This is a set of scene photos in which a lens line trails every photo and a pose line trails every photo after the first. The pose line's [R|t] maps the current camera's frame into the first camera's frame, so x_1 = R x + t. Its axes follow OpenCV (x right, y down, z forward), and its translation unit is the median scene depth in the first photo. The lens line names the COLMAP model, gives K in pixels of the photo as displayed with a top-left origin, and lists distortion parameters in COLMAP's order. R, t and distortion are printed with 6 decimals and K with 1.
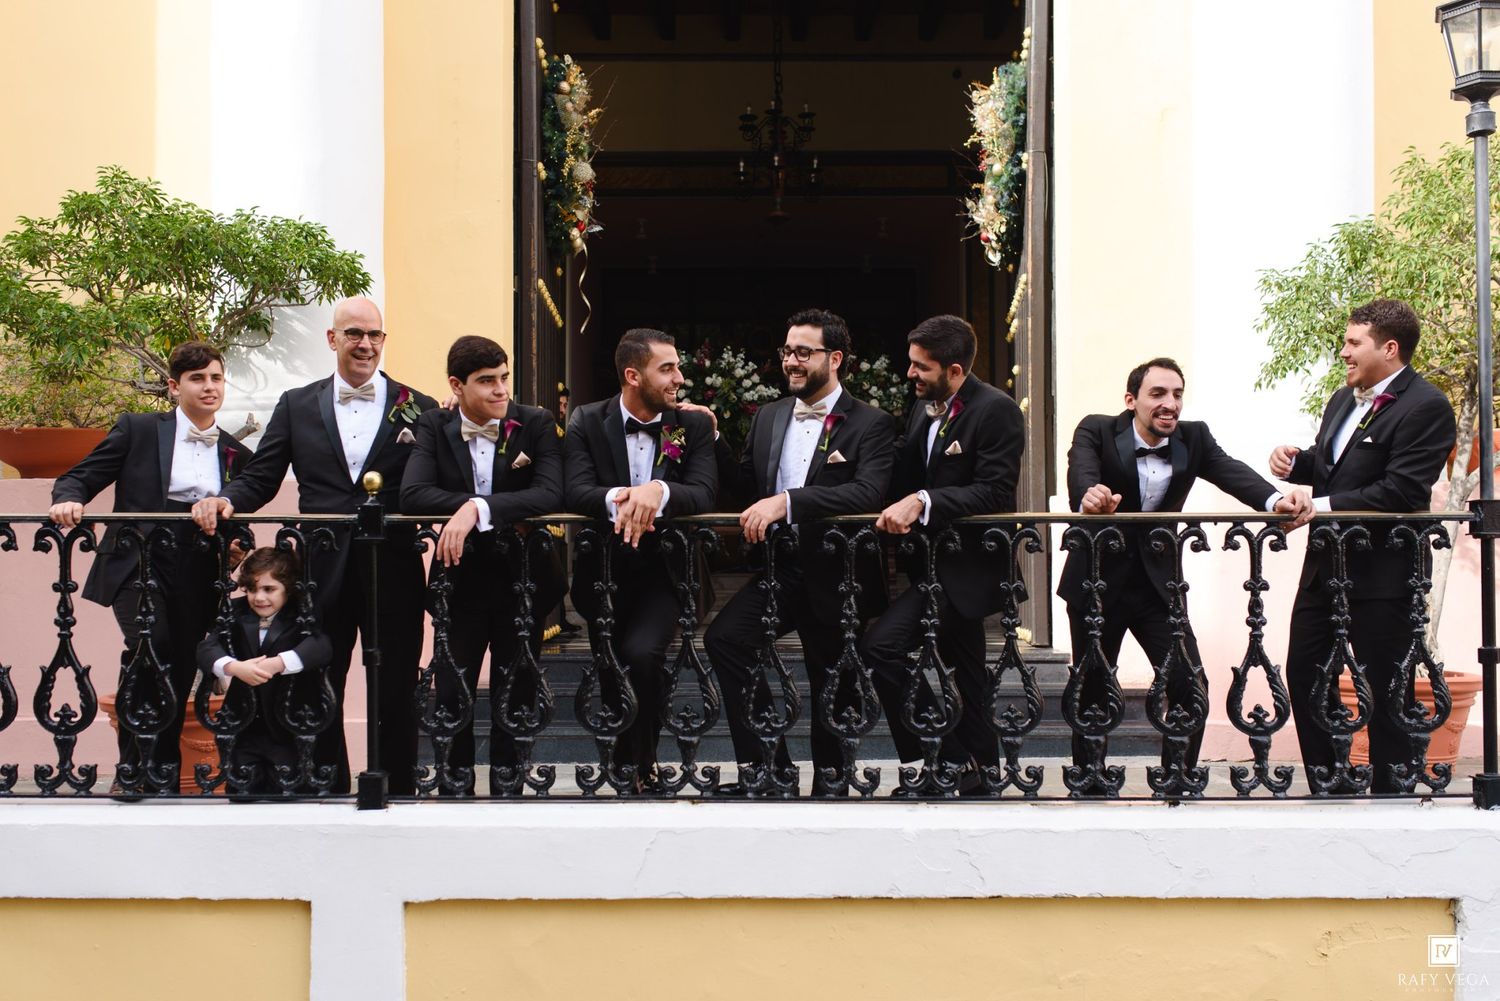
lens RADIAL K [[1514.7, 0, 751.1], [0, 1514.7, 499.4], [0, 0, 1]] dist [0.001110, 0.000000]
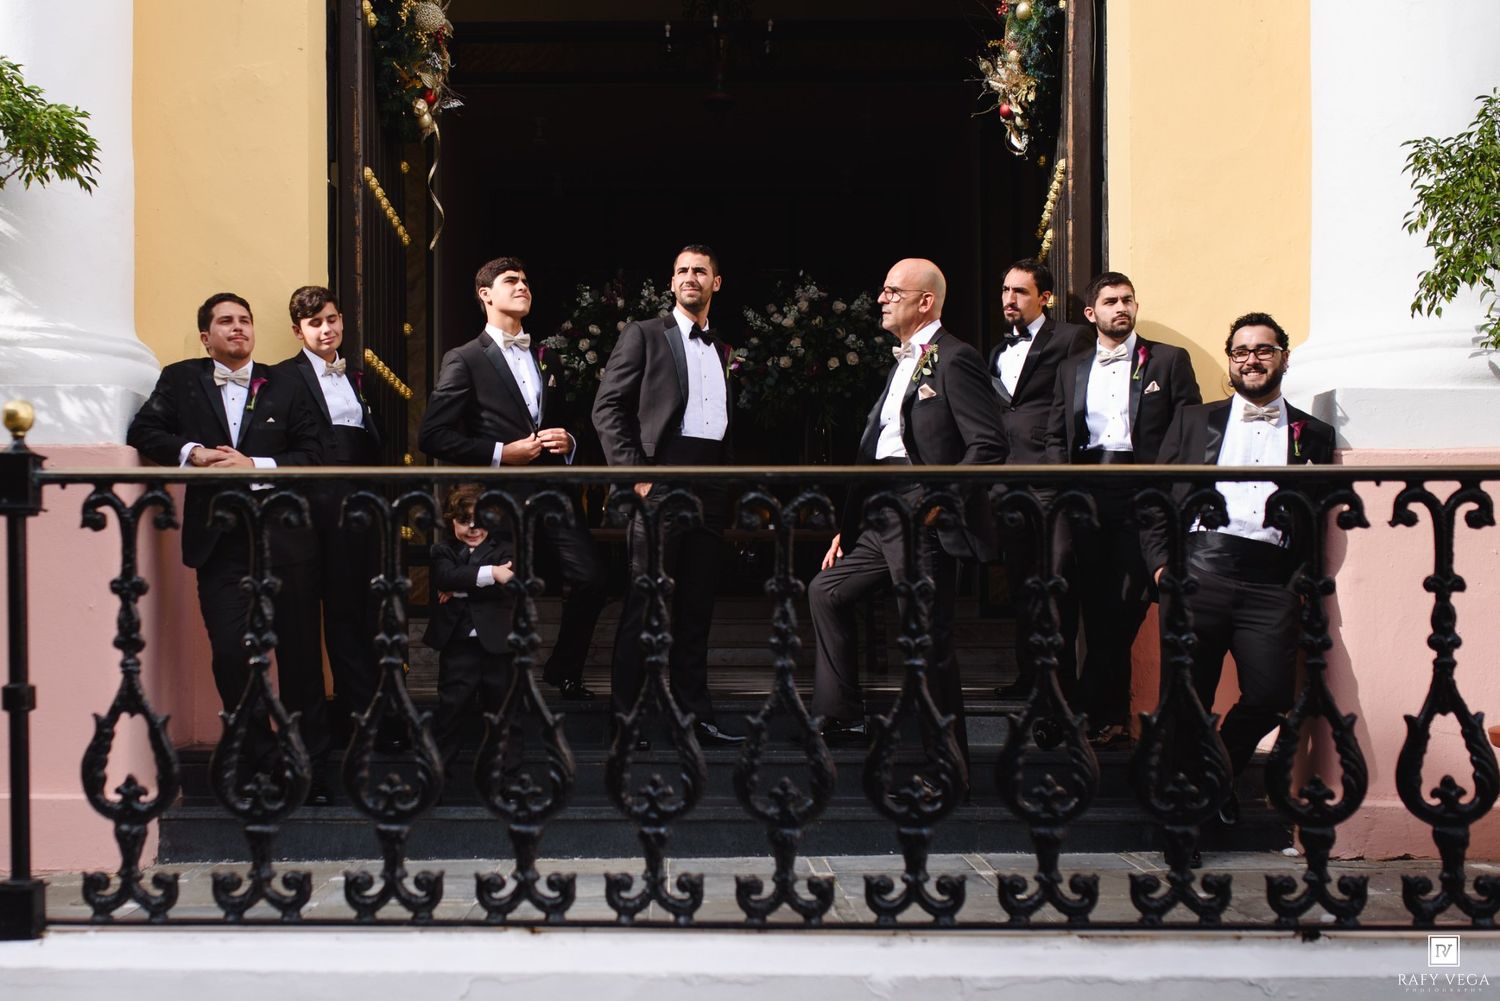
lens RADIAL K [[1514.7, 0, 732.2], [0, 1514.7, 569.8], [0, 0, 1]] dist [0.001110, 0.000000]
pose [[0.999517, -0.001825, -0.031007, 0.061712], [0.001723, 0.999993, -0.003320, 0.052671], [0.031013, 0.003265, 0.999514, 0.371192]]
